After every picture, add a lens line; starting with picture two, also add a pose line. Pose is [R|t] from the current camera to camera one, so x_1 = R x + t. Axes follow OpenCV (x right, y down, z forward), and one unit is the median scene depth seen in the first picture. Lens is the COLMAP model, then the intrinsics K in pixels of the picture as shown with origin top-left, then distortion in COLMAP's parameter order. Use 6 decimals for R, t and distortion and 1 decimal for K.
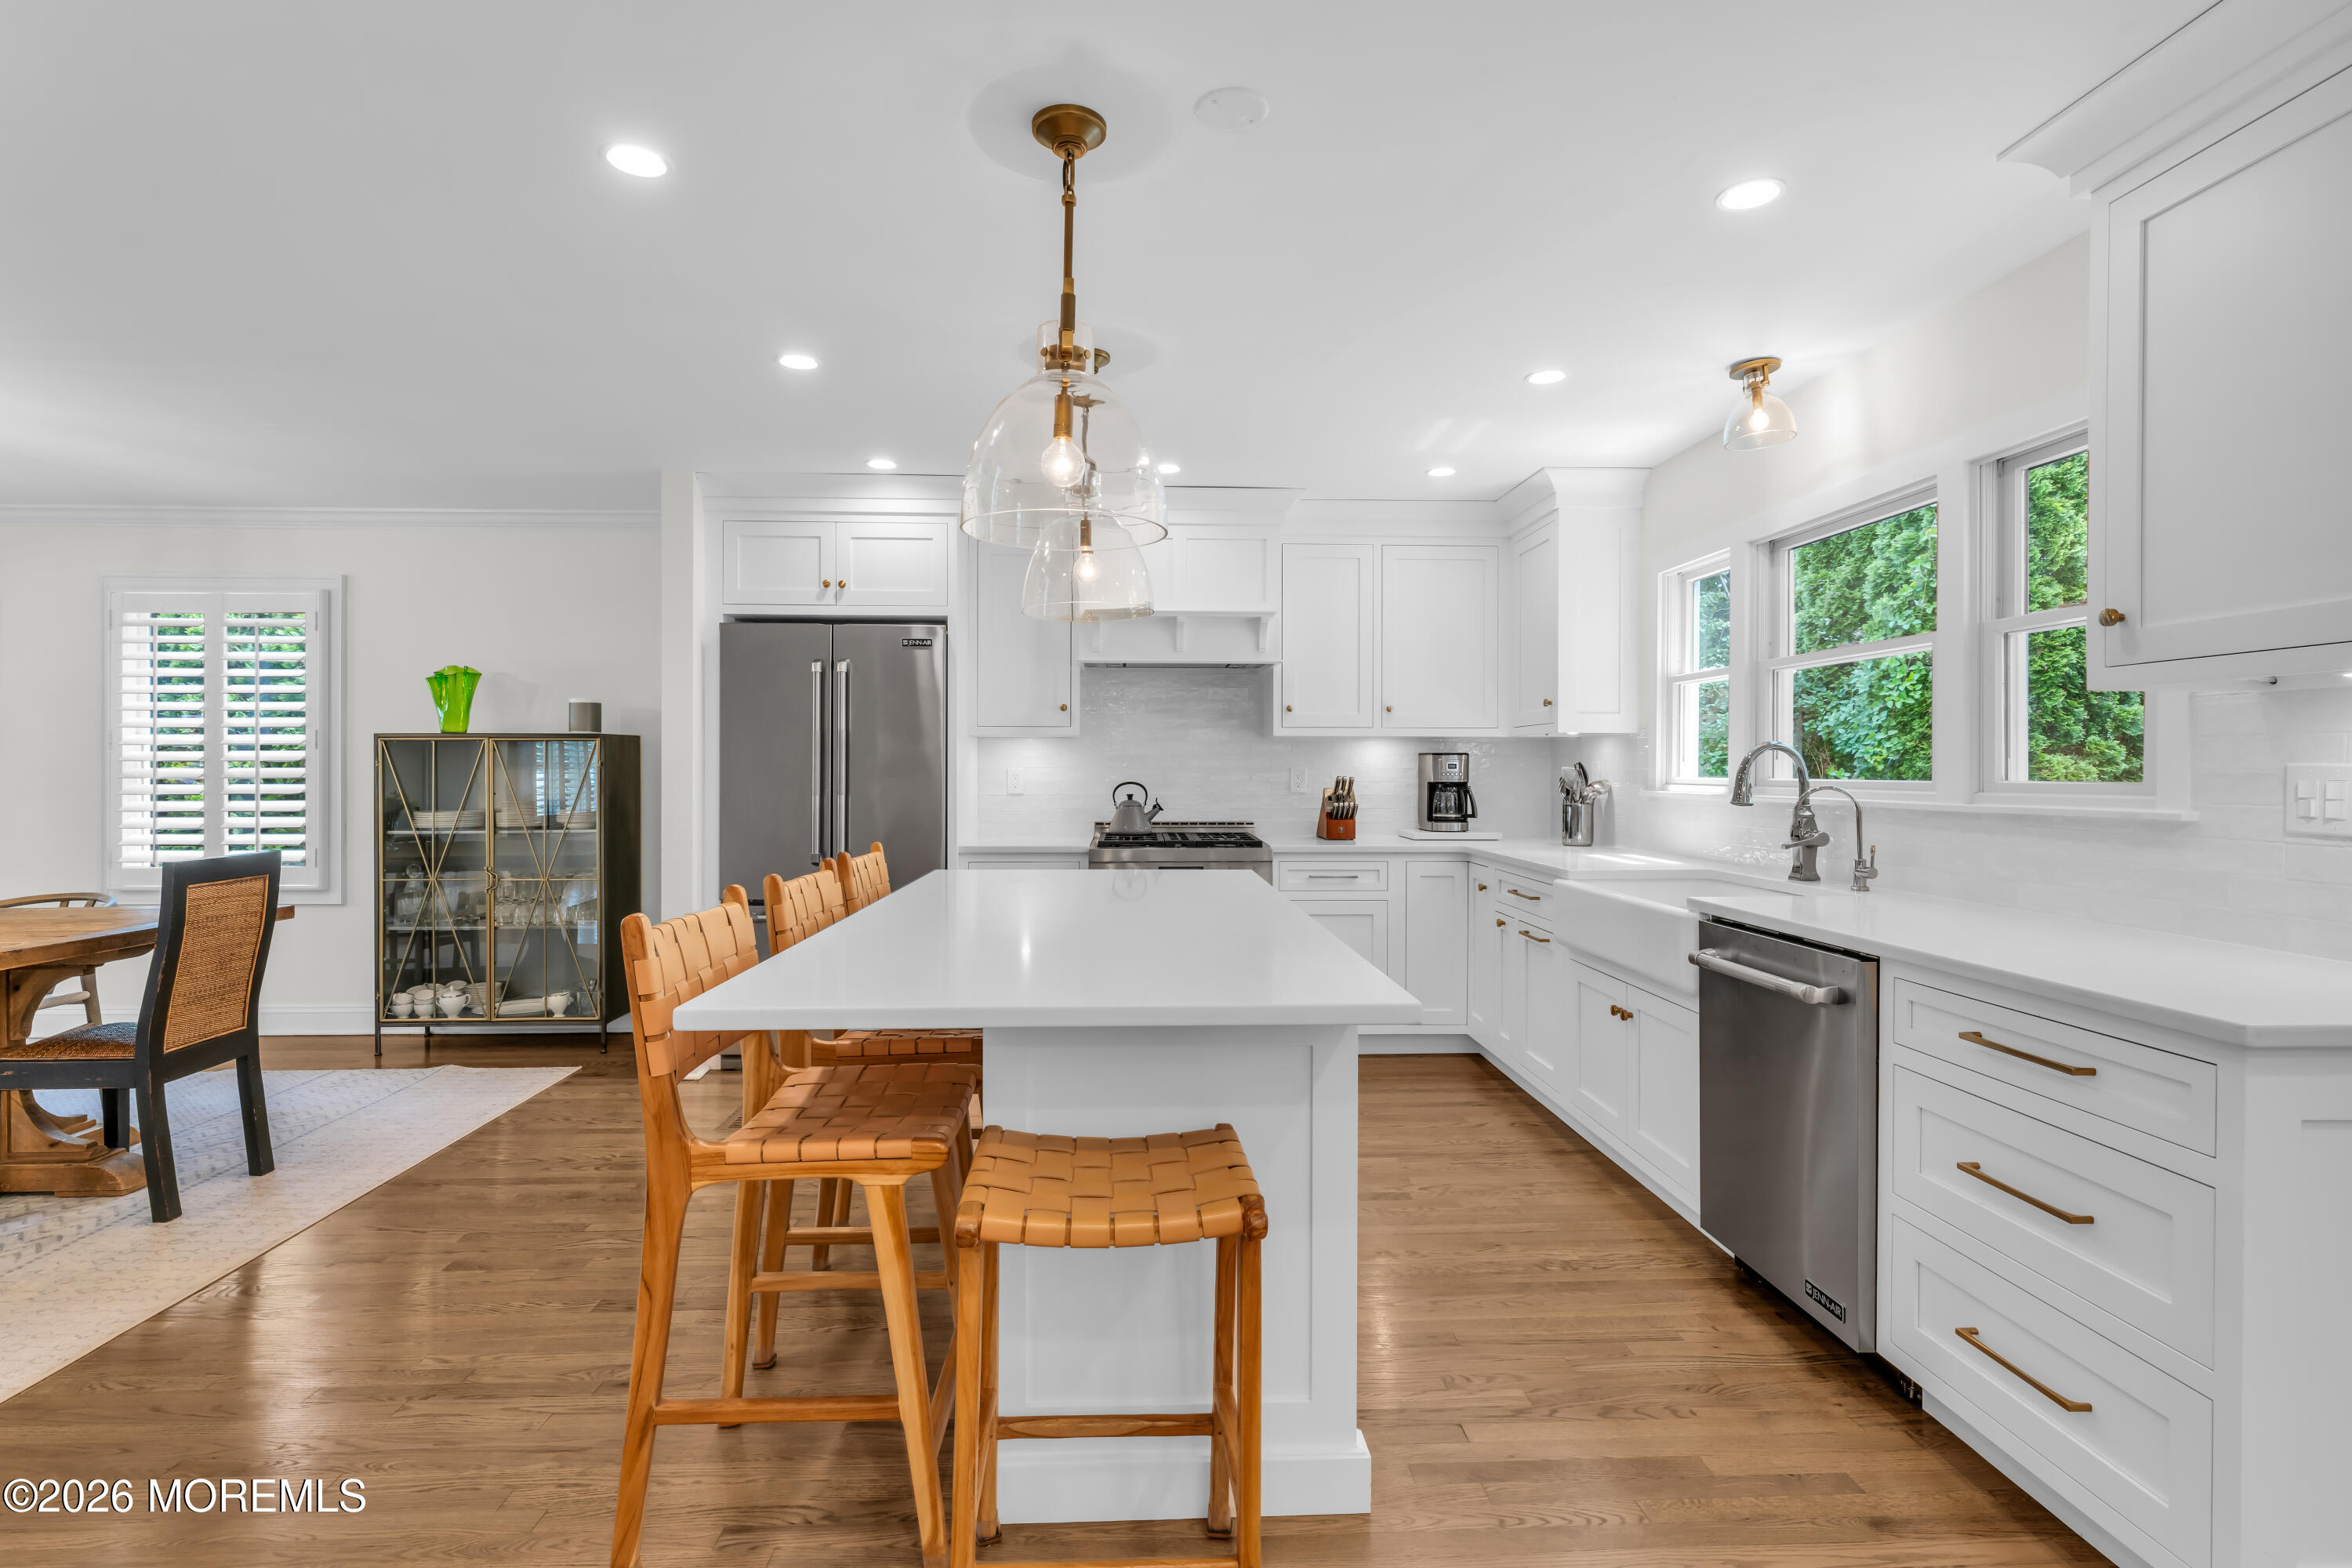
lens RADIAL K [[1099.3, 0, 1176.7], [0, 1099.3, 771.3], [0, 0, 1]] dist [-0.001347, -0.001265]
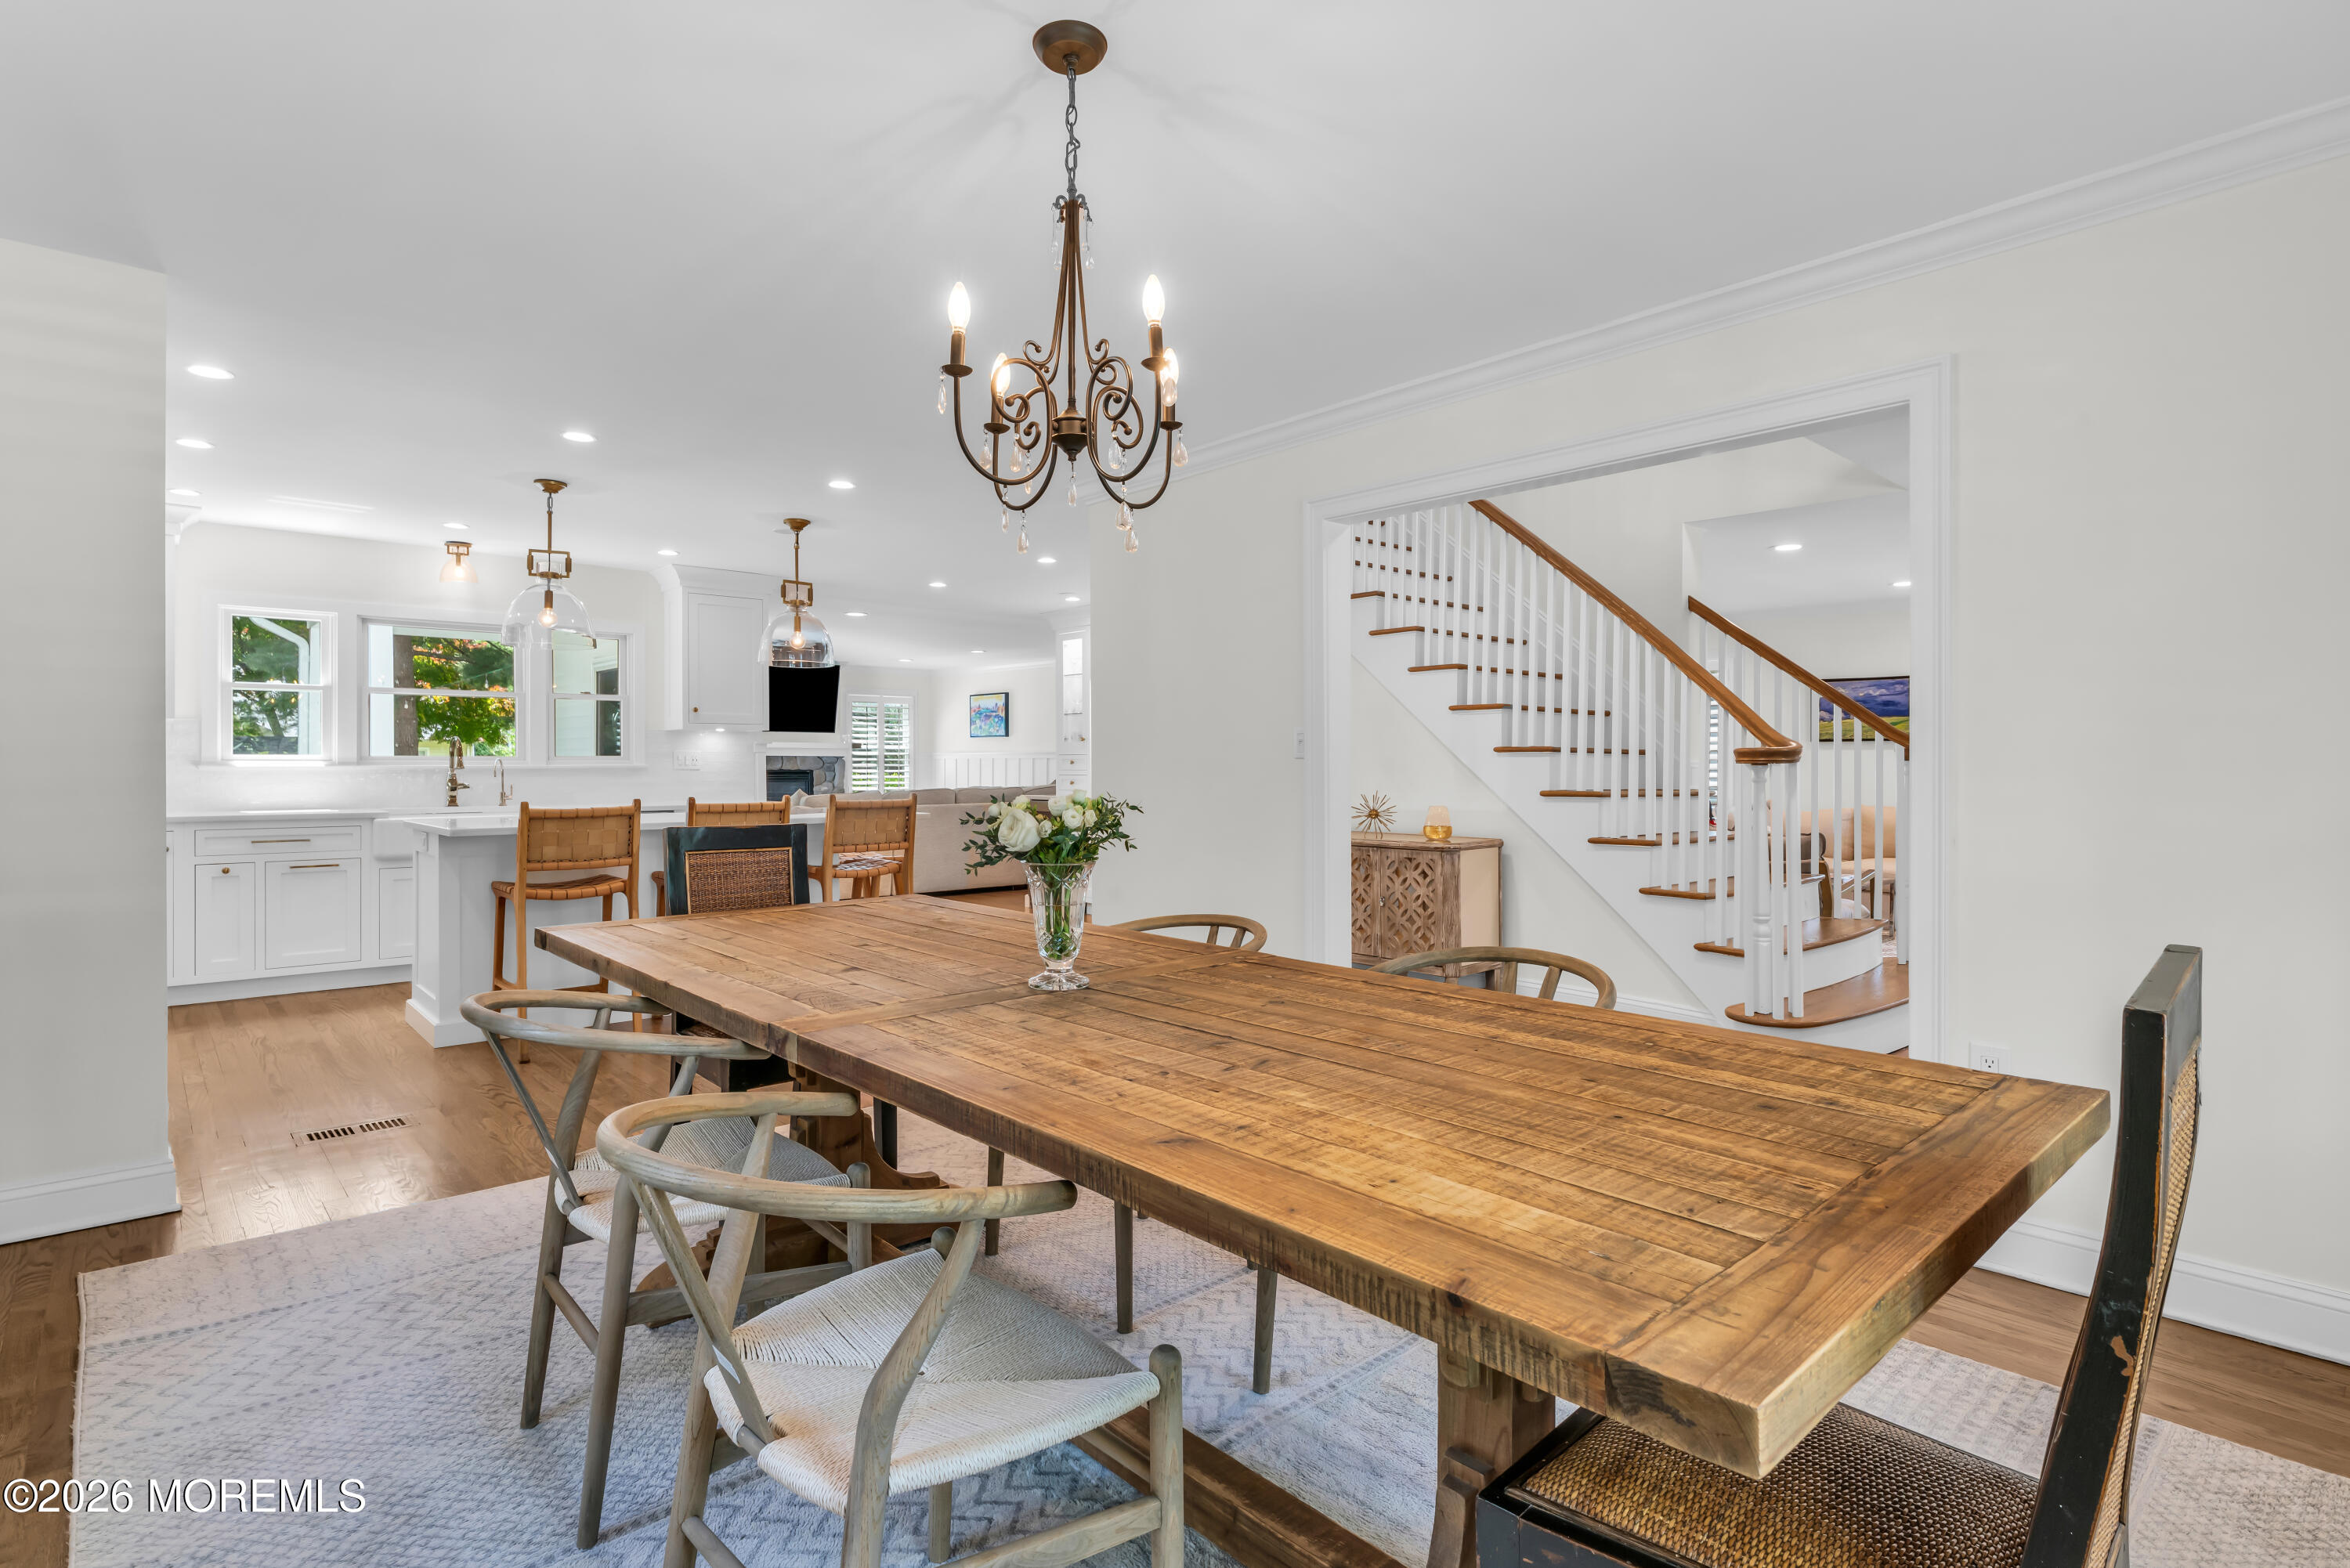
lens RADIAL K [[1207.1, 0, 1183.1], [0, 1207.1, 776.7], [0, 0, 1]] dist [0.000228, -0.001692]
pose [[-0.632854, -0.008595, 0.774224, -1.308813], [-0.000083, 0.999939, 0.011032, 0.013966], [-0.774271, 0.006917, -0.632816, 0.914320]]
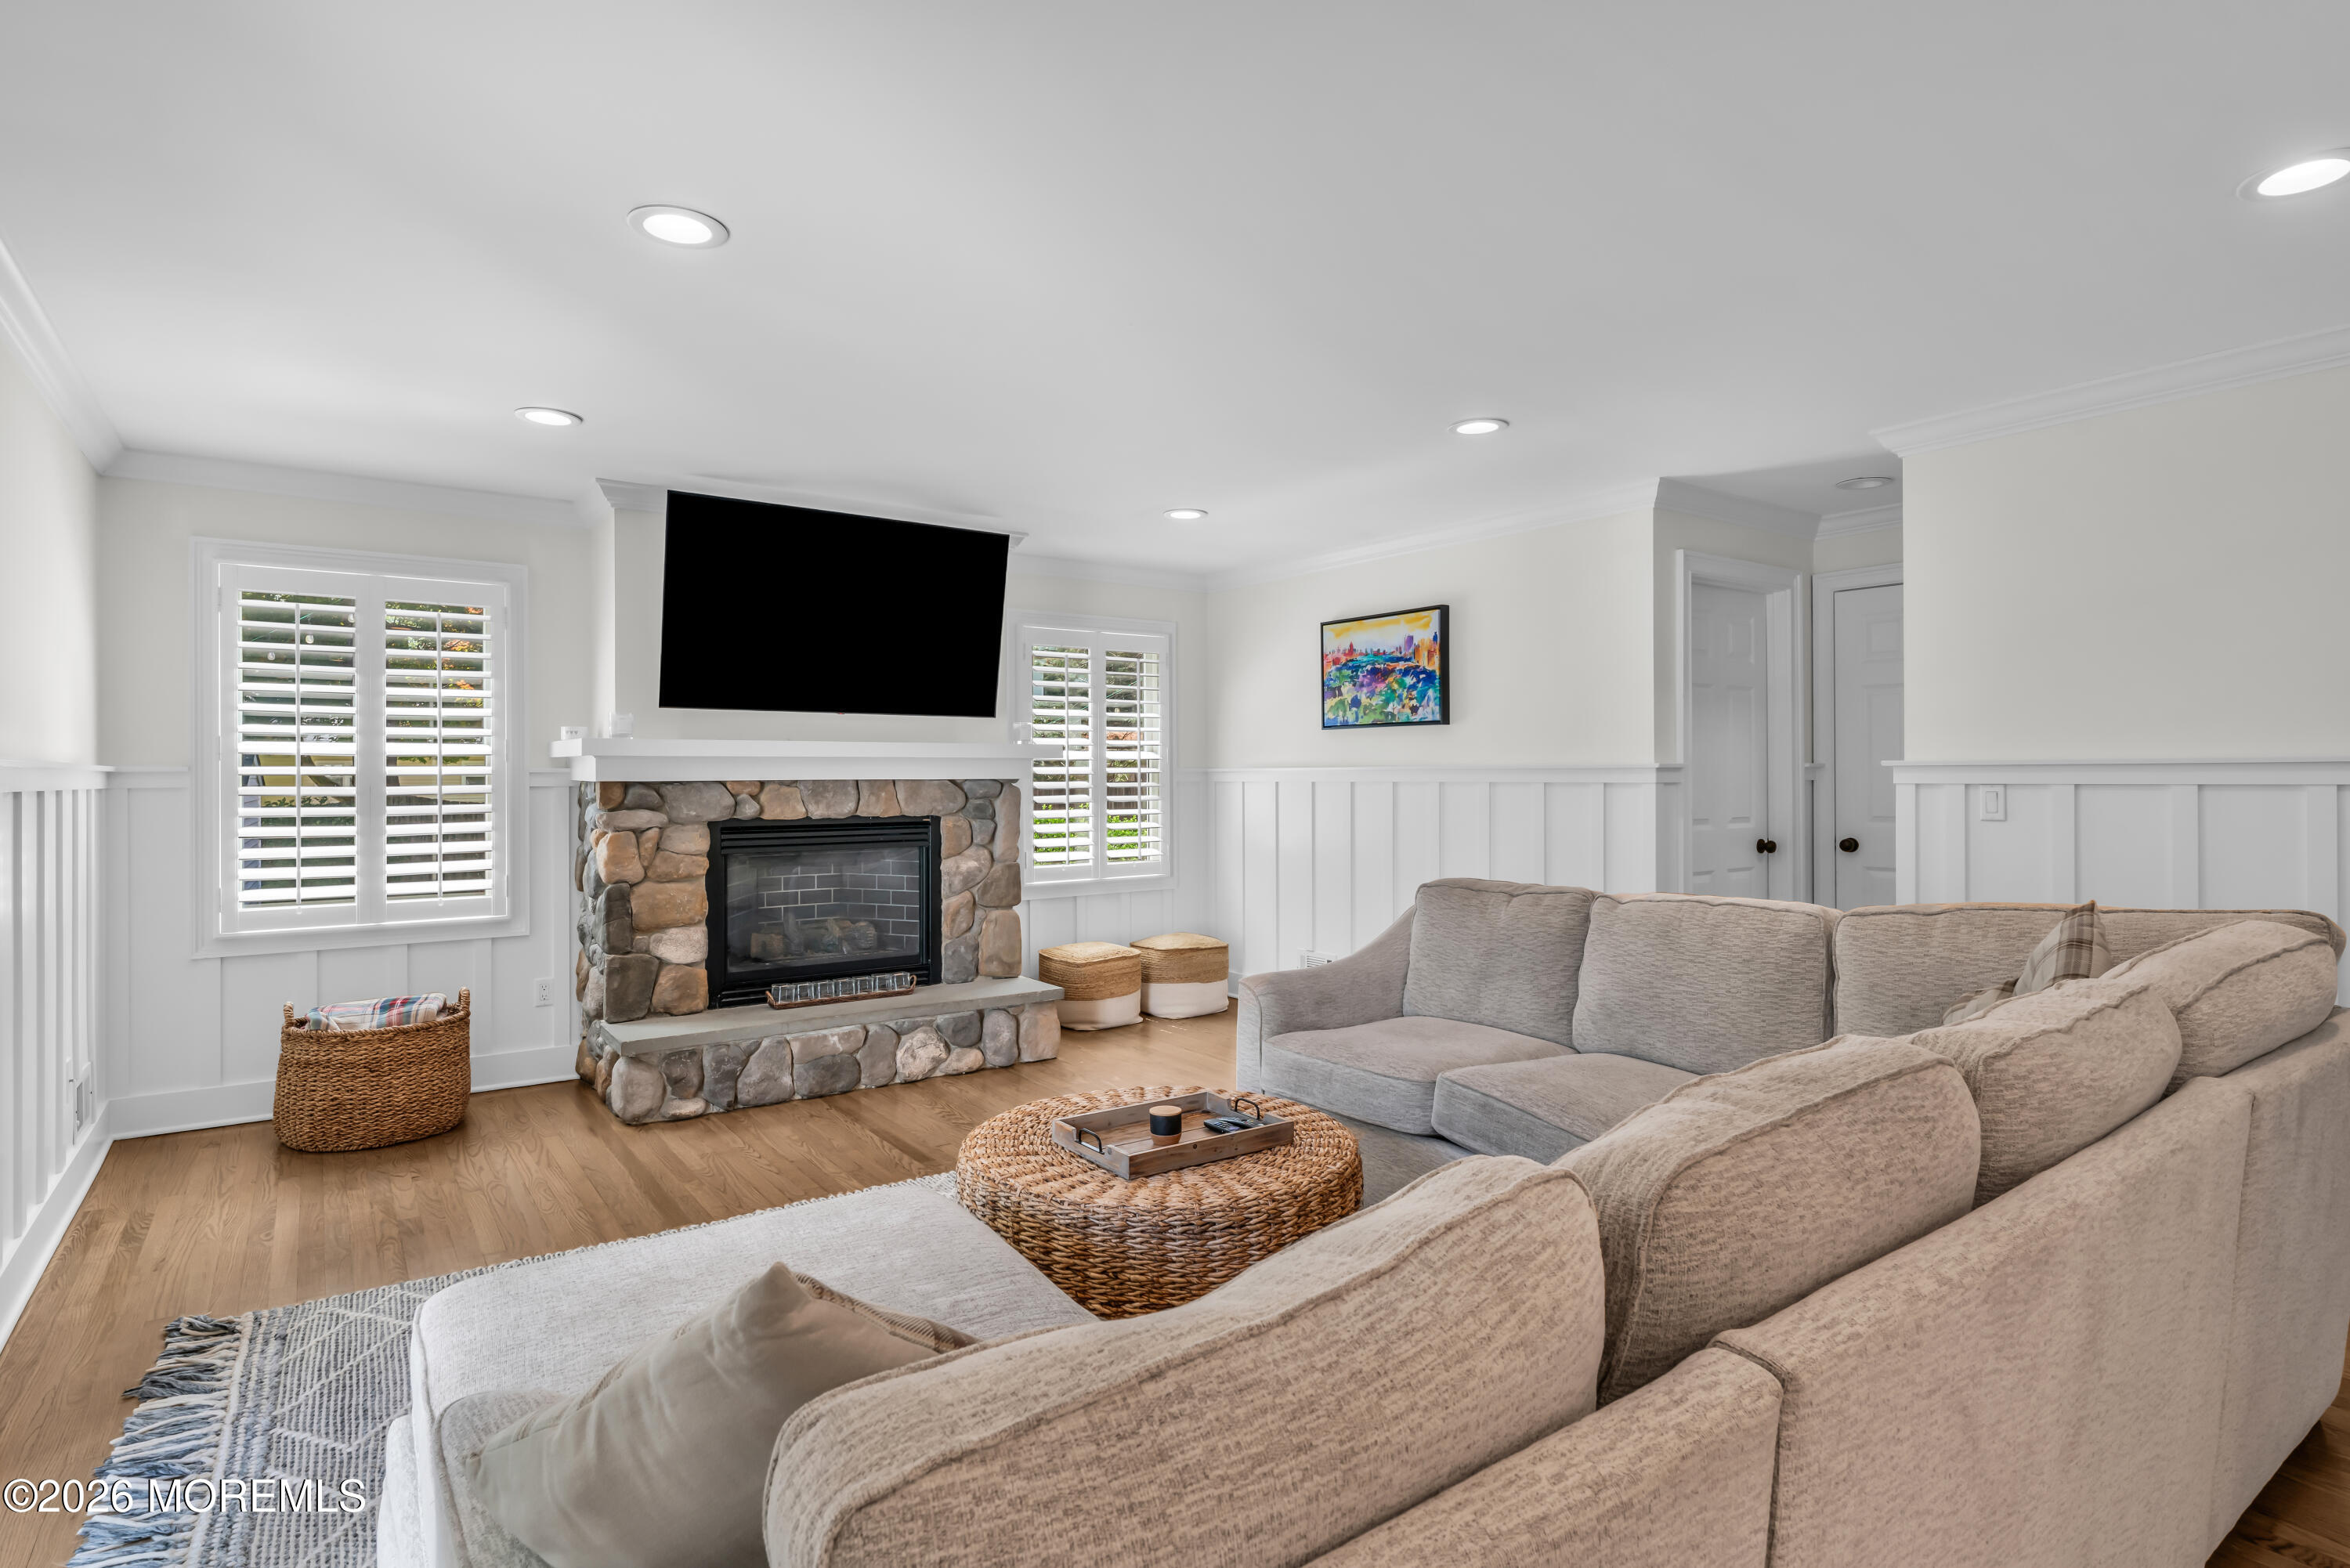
lens RADIAL K [[1207.1, 0, 1162.1], [0, 1207.1, 777.4], [0, 0, 1]] dist [0.000228, -0.001692]
pose [[-0.540497, 0.000262, 0.841346, 0.469070], [0.006582, 0.999971, 0.003917, -0.008243], [-0.841320, 0.007655, -0.540483, 0.189774]]
